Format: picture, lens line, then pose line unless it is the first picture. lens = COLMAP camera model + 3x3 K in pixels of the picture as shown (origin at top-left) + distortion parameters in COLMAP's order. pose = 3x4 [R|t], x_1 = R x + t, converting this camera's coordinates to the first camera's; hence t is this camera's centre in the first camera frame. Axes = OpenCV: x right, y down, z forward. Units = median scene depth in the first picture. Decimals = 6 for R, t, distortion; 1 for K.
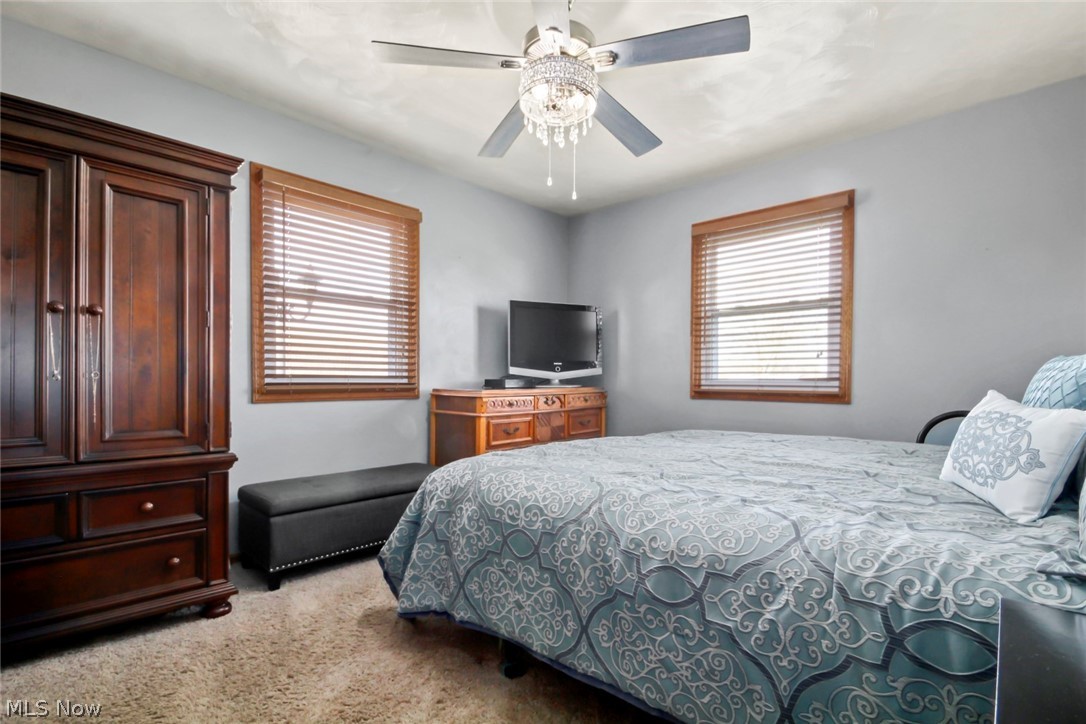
lens RADIAL K [[500.3, 0, 542.4], [0, 500.3, 373.7], [0, 0, 1]] dist [0.000169, -0.005583]
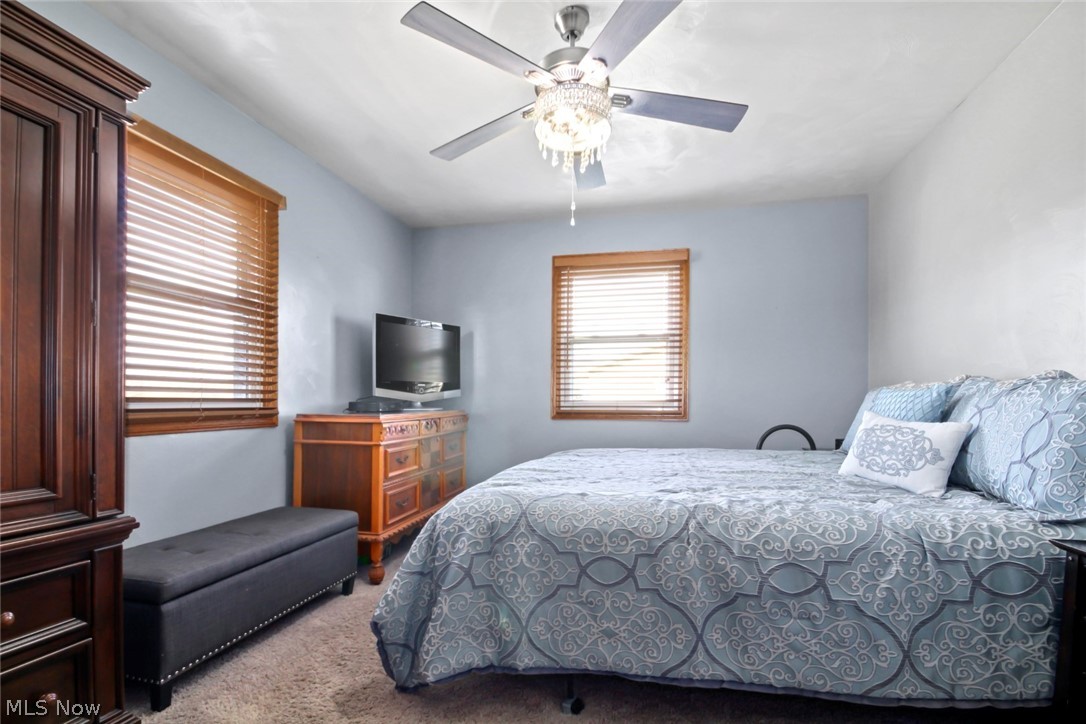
lens RADIAL K [[507.1, 0, 542.8], [0, 507.1, 386.1], [0, 0, 1]] dist [0.008641, -0.010992]
pose [[0.867034, 0.011196, 0.498123, -0.639767], [-0.004078, 0.999873, -0.015376, -0.009885], [-0.498232, 0.011300, 0.866970, 0.181021]]
